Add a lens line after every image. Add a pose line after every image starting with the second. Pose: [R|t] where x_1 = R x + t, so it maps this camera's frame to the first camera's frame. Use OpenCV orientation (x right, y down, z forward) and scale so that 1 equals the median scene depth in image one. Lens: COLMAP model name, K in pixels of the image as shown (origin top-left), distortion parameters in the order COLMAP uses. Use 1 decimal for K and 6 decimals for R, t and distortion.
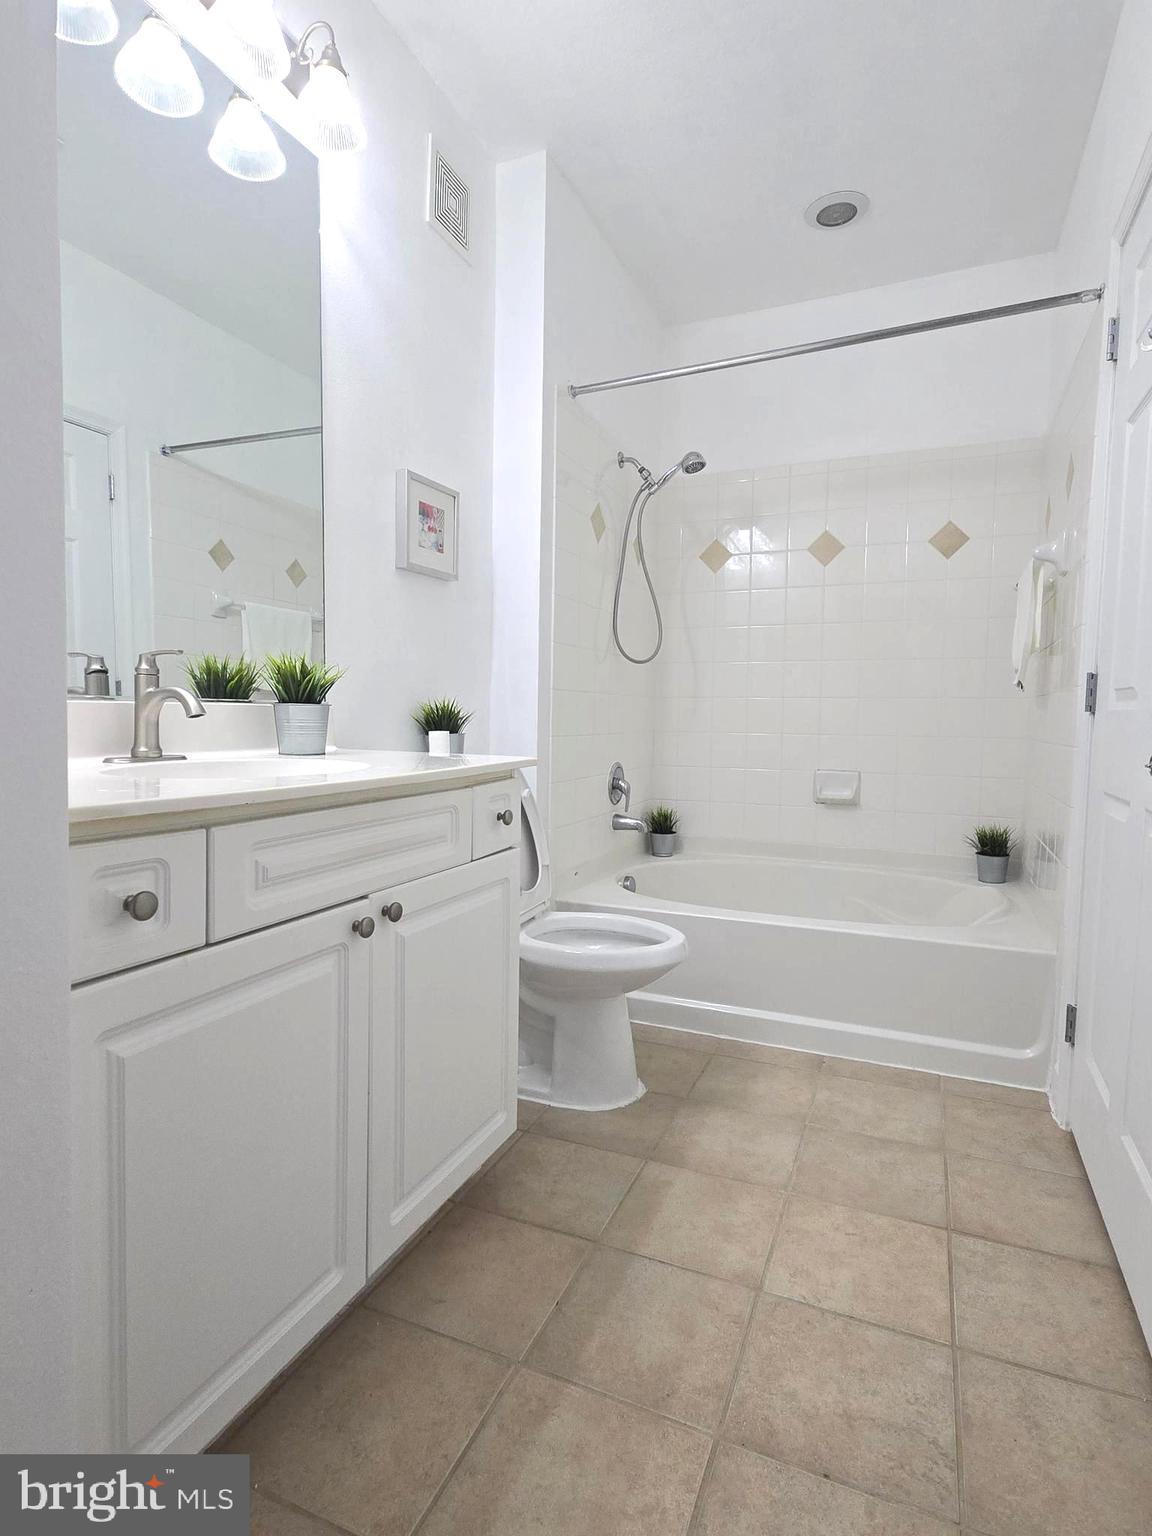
lens RADIAL K [[788.4, 0, 581.1], [0, 788.4, 762.7], [0, 0, 1]] dist [0.001348, 0.000203]
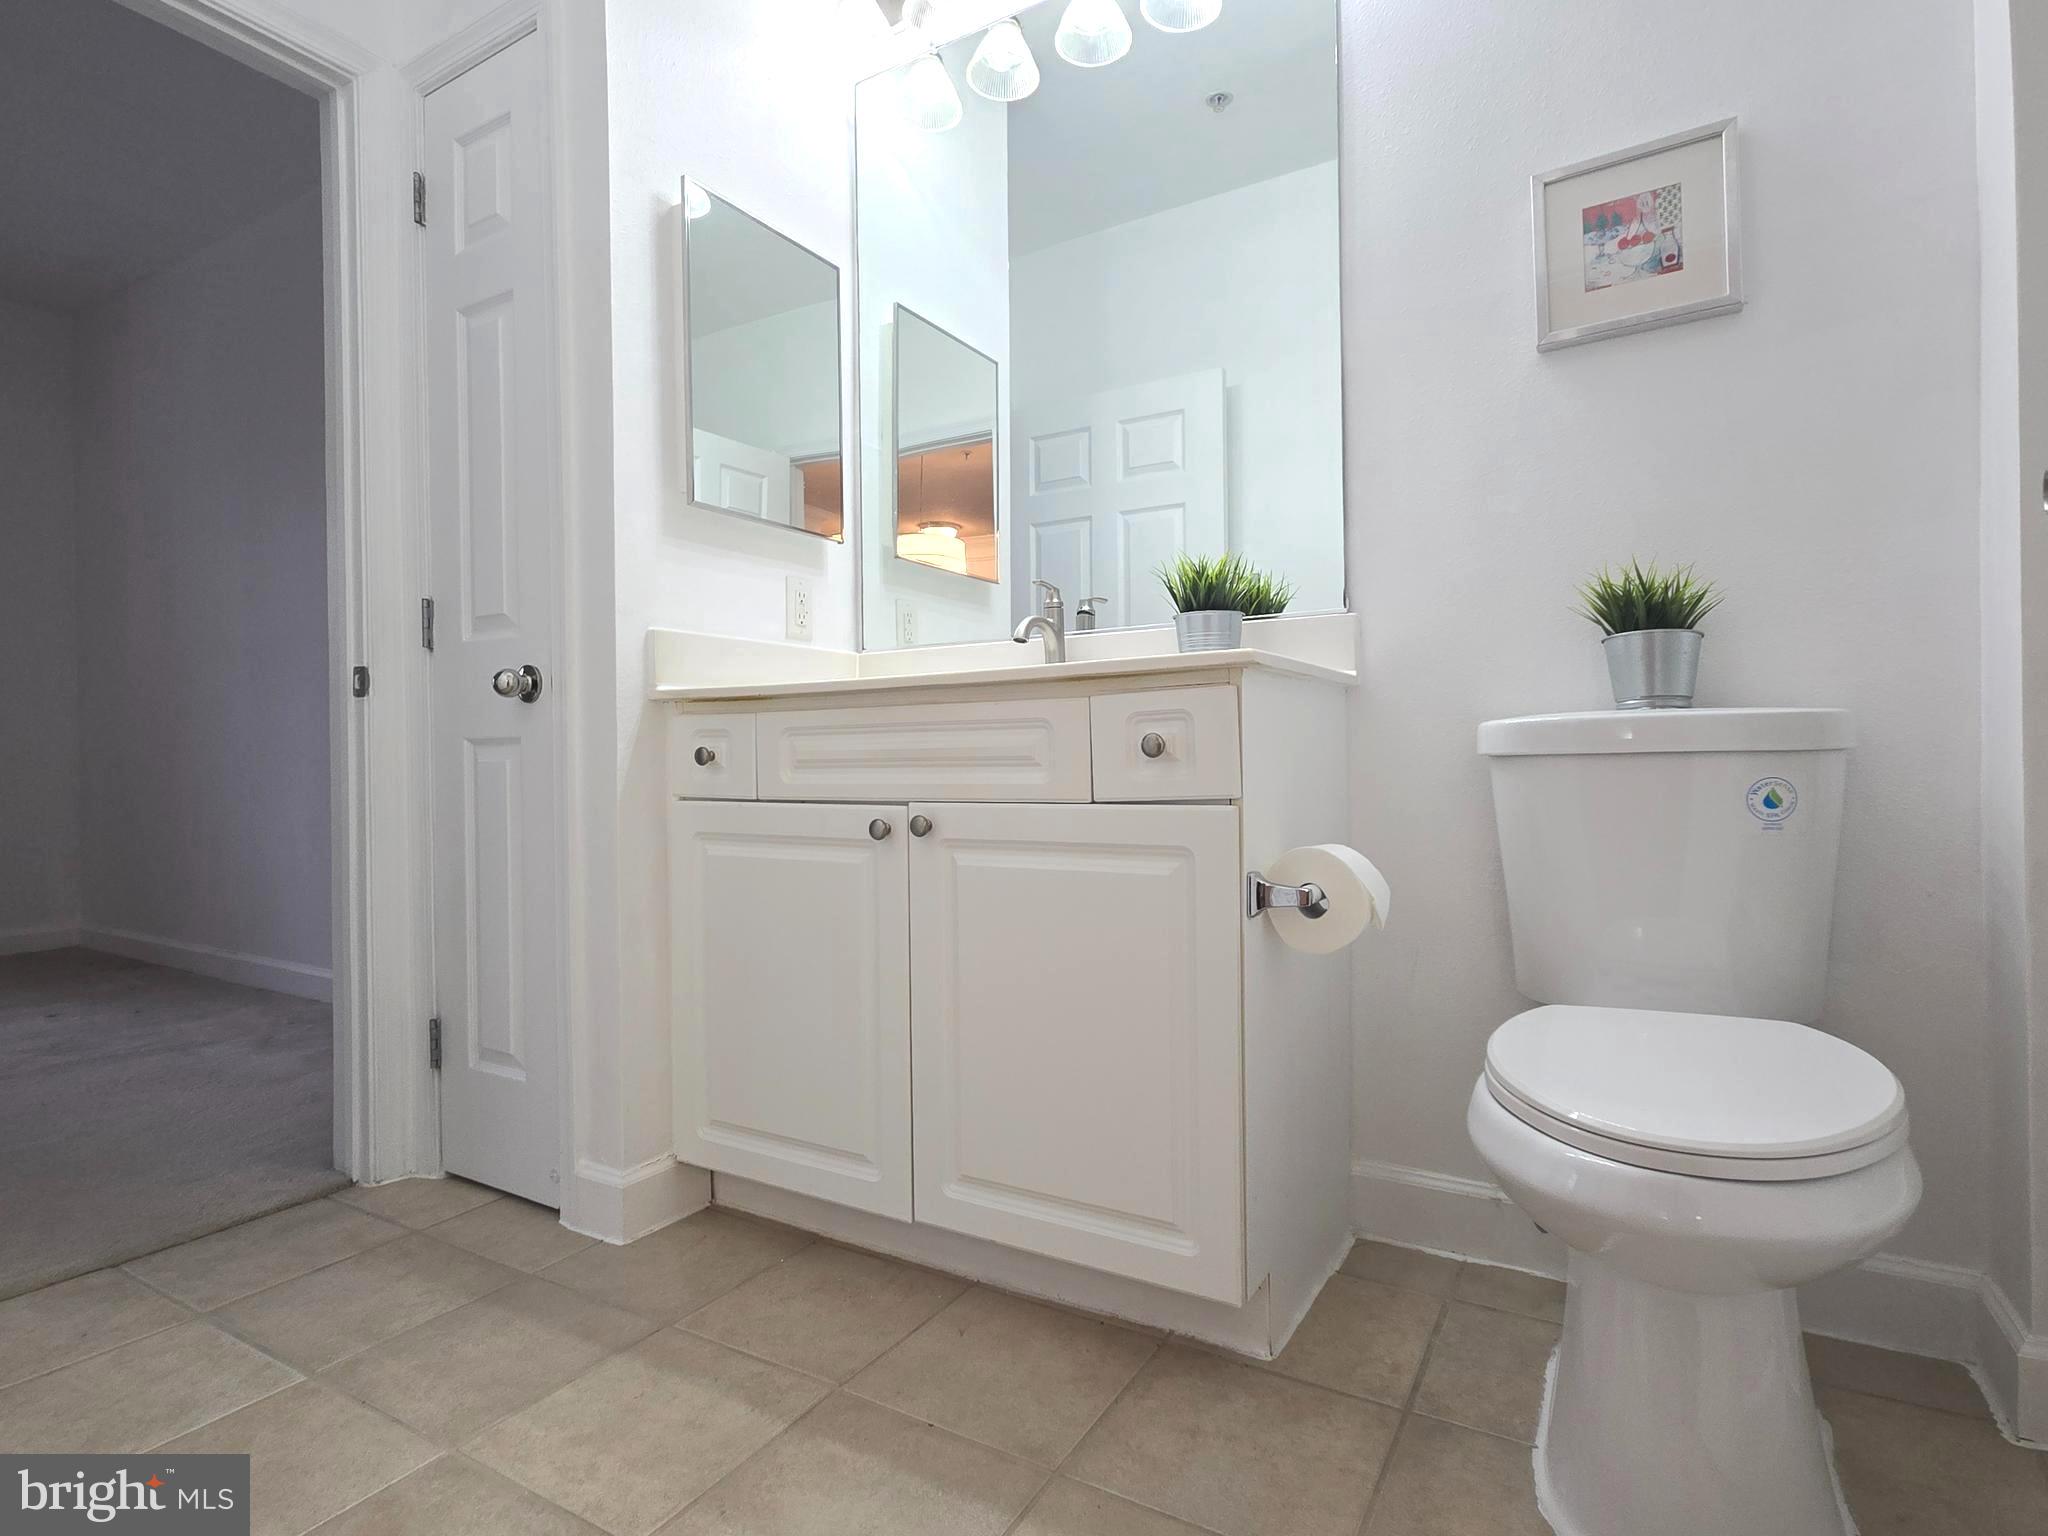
lens RADIAL K [[1051.2, 0, 1020.1], [0, 1051.2, 761.0], [0, 0, 1]] dist [0.001348, 0.000203]
pose [[-0.123903, -0.013225, -0.992206, 0.838627], [-0.048068, 0.998817, -0.007310, 0.102972], [0.991129, 0.046787, -0.124392, 1.109119]]
